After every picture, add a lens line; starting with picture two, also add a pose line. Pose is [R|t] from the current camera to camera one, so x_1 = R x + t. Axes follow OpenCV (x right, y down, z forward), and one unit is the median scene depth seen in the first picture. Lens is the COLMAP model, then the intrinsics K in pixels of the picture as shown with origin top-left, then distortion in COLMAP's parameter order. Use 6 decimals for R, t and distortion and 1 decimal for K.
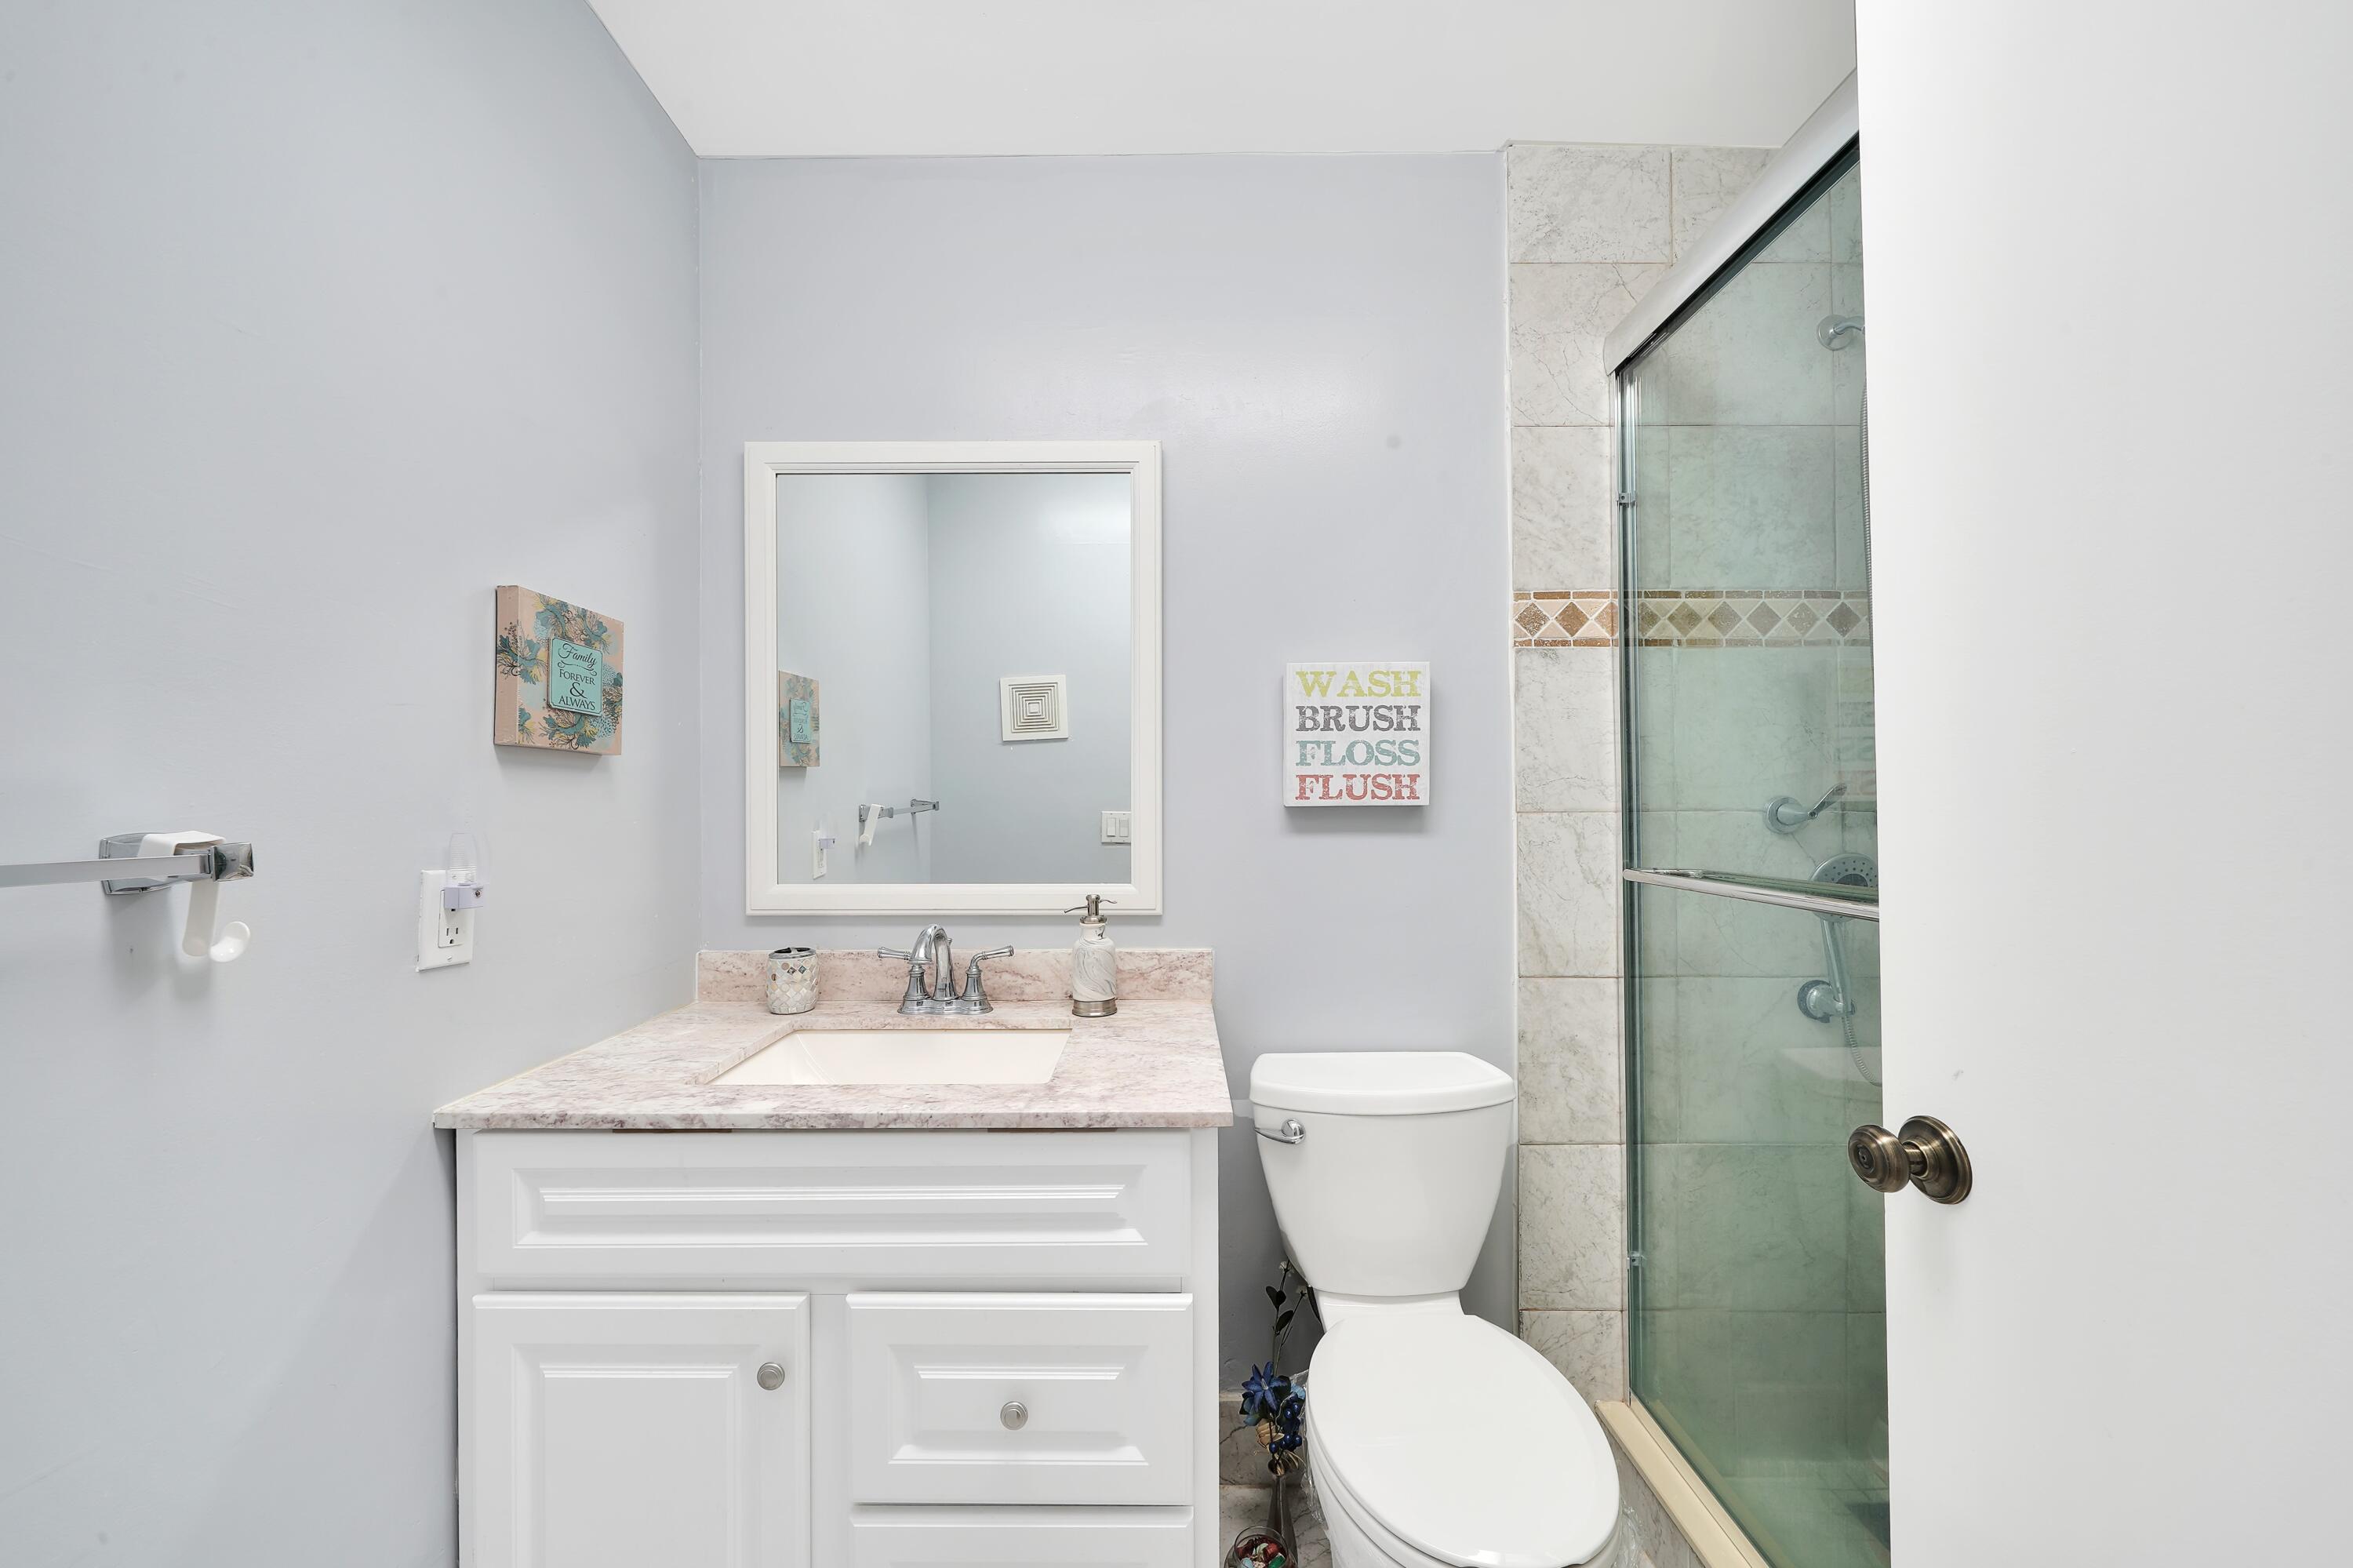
lens RADIAL K [[812.8, 0, 1181.4], [0, 812.8, 793.7], [0, 0, 1]] dist [-0.000457, -0.000005]
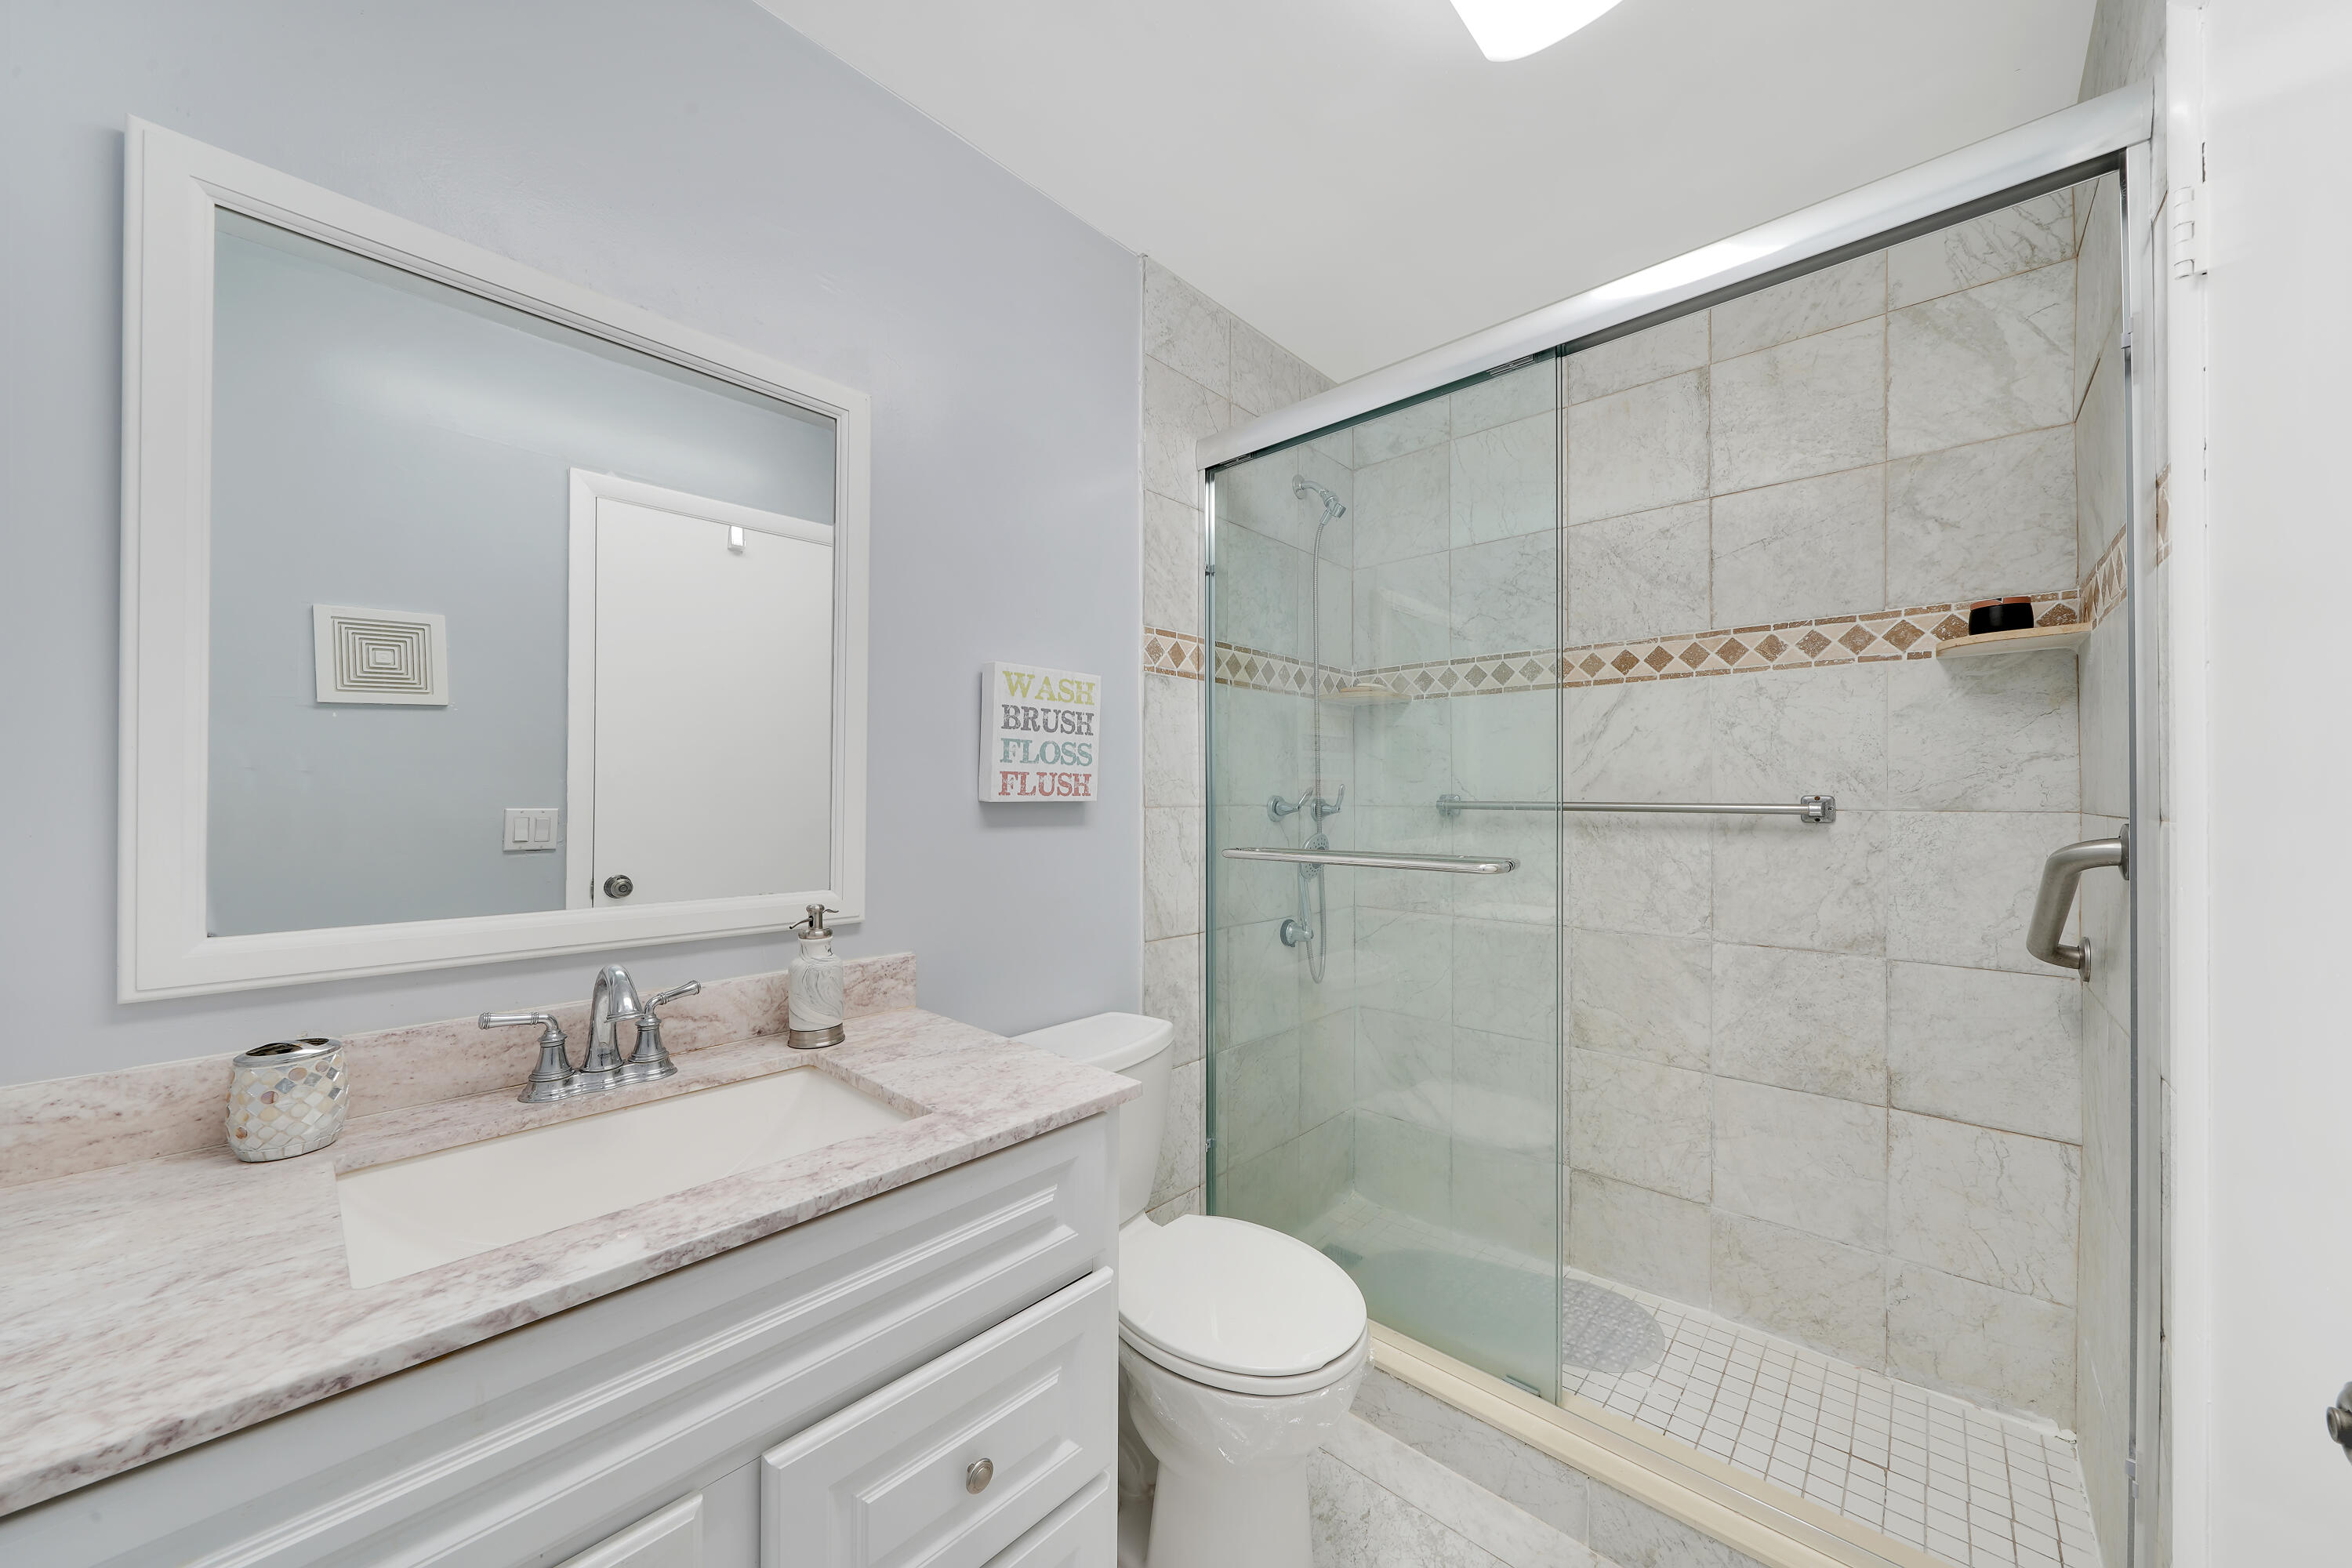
lens RADIAL K [[797.2, 0, 1151.7], [0, 797.2, 796.7], [0, 0, 1]] dist [-0.000448, 0.000033]
pose [[0.703036, 0.007408, 0.711116, -0.440183], [-0.012879, 0.999914, 0.002316, 0.004192], [-0.711038, -0.010787, 0.703071, 0.156273]]
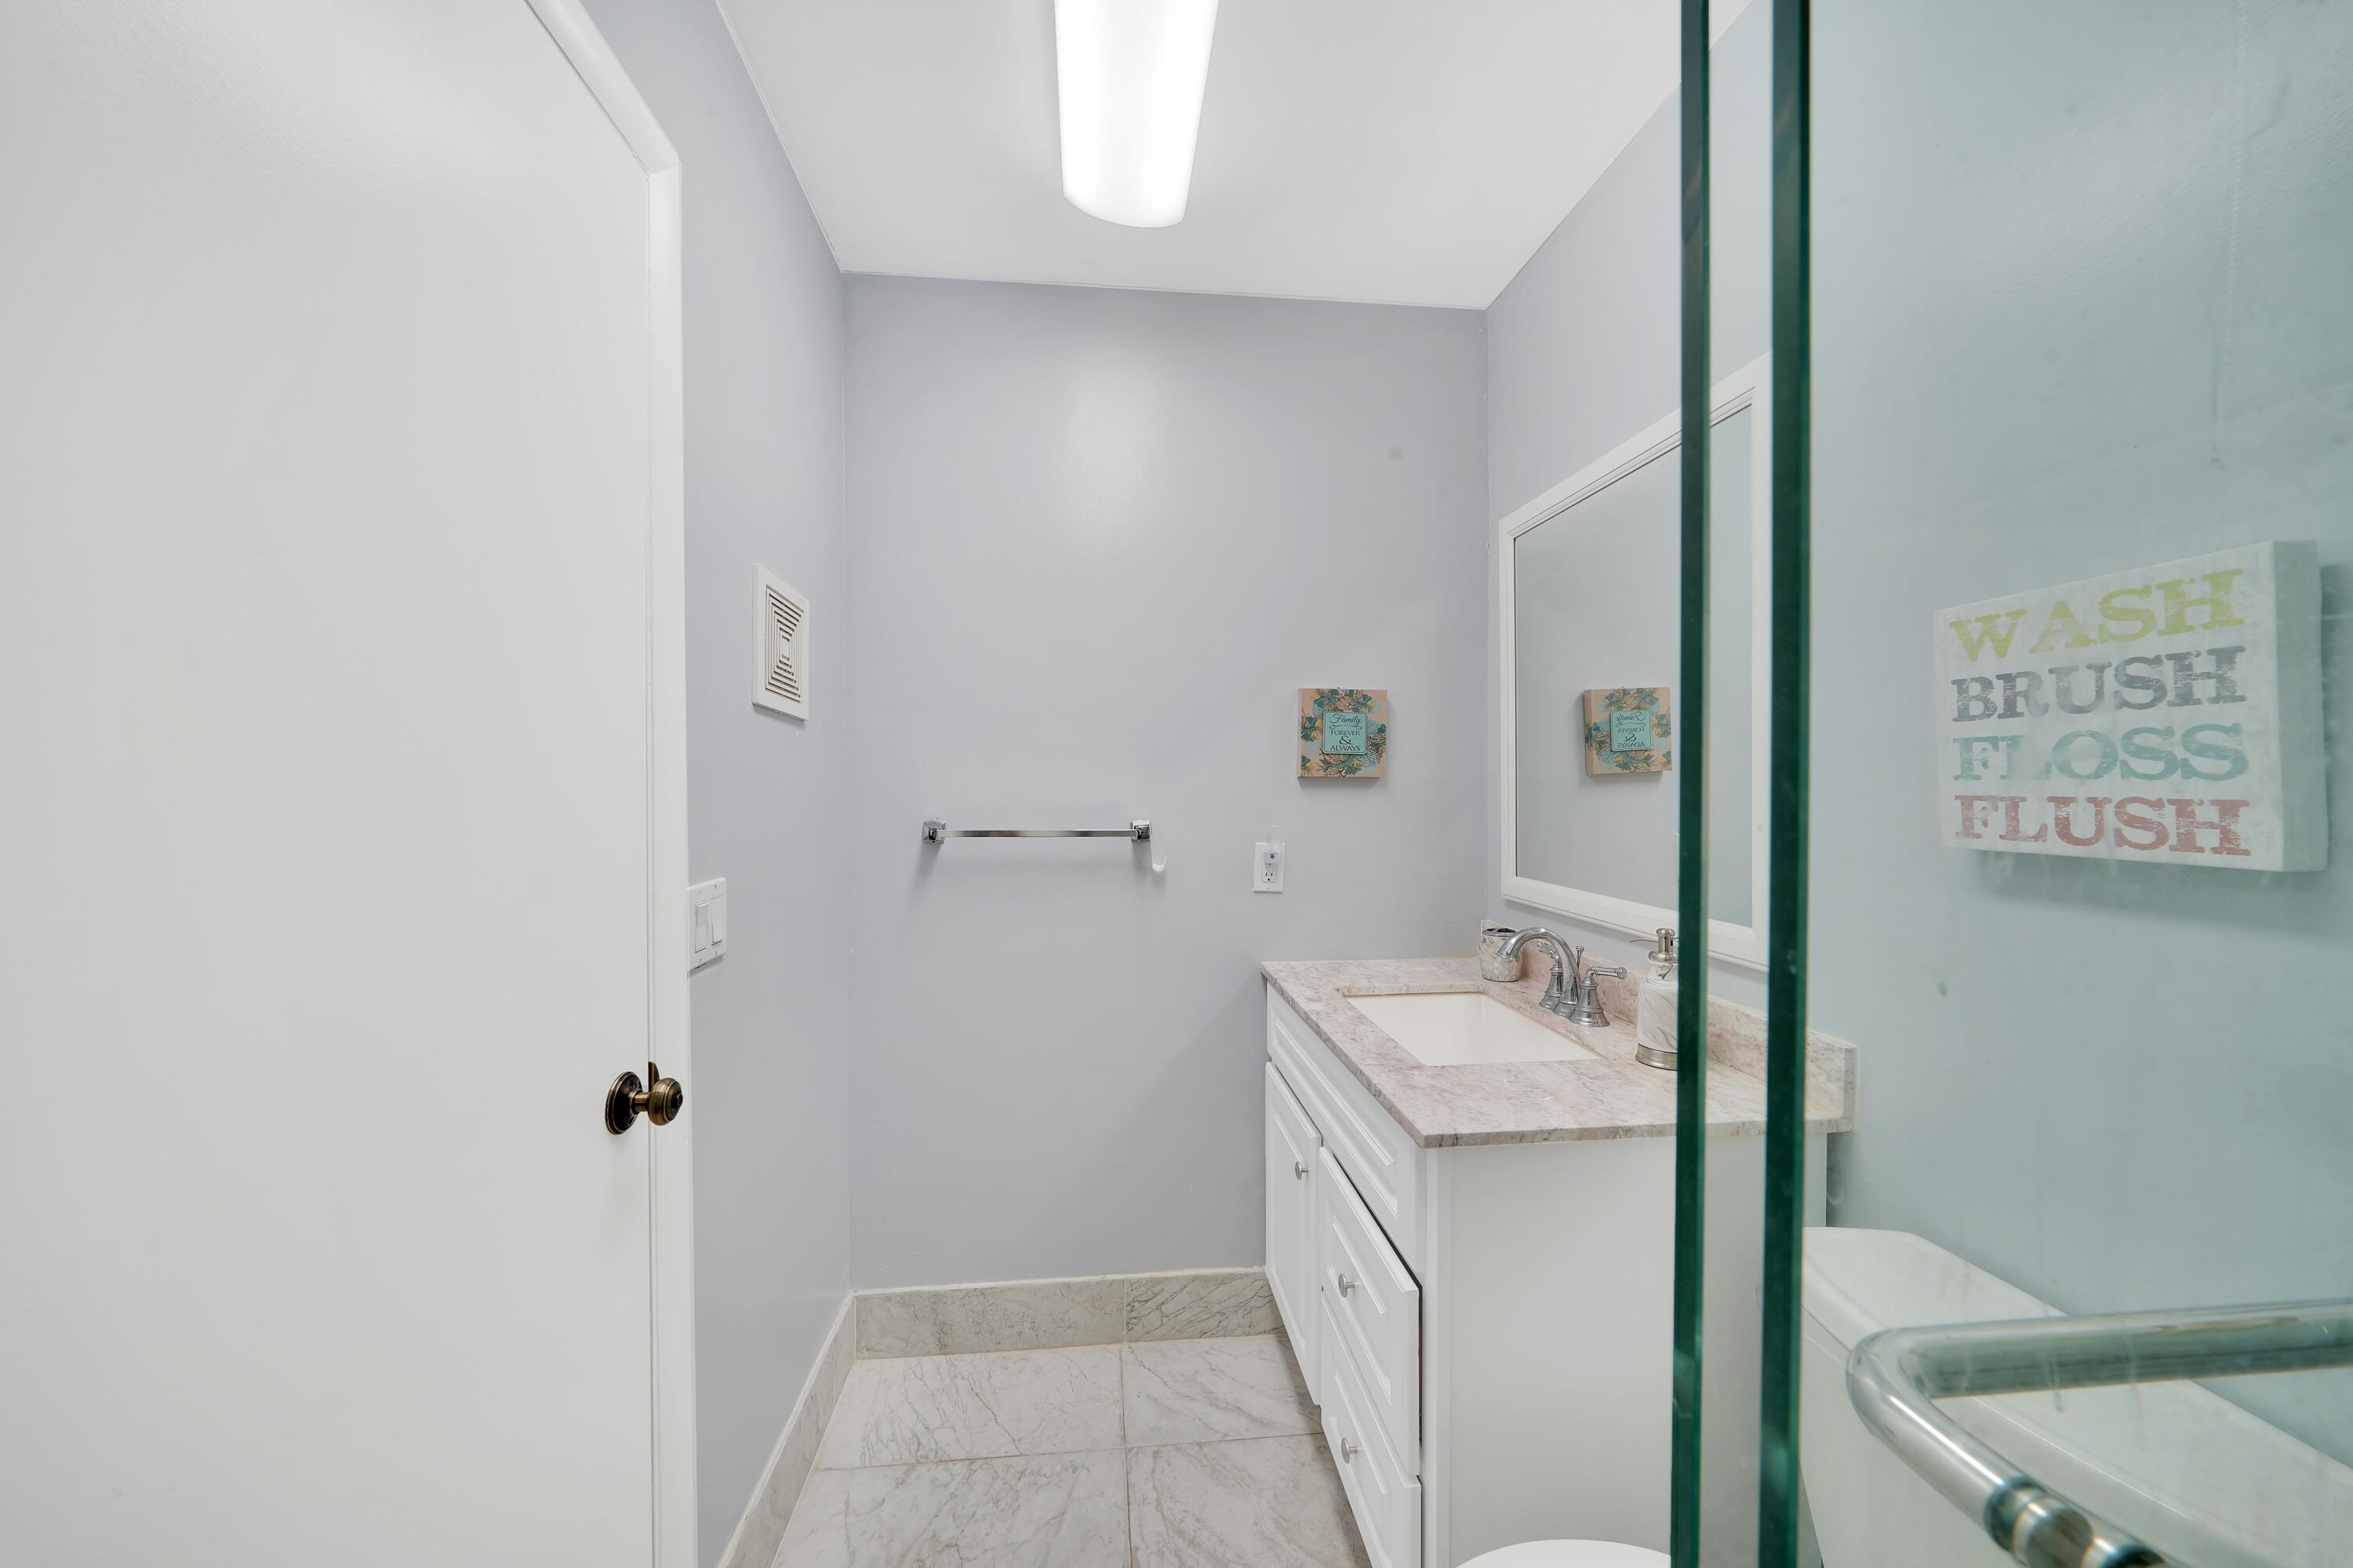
lens RADIAL K [[812.8, 0, 1181.4], [0, 812.8, 793.7], [0, 0, 1]] dist [-0.000457, -0.000005]
pose [[0.116938, 0.017679, -0.992982, 0.666629], [0.011284, 0.999753, 0.019129, -0.042302], [0.993075, -0.013442, 0.116710, 0.368850]]
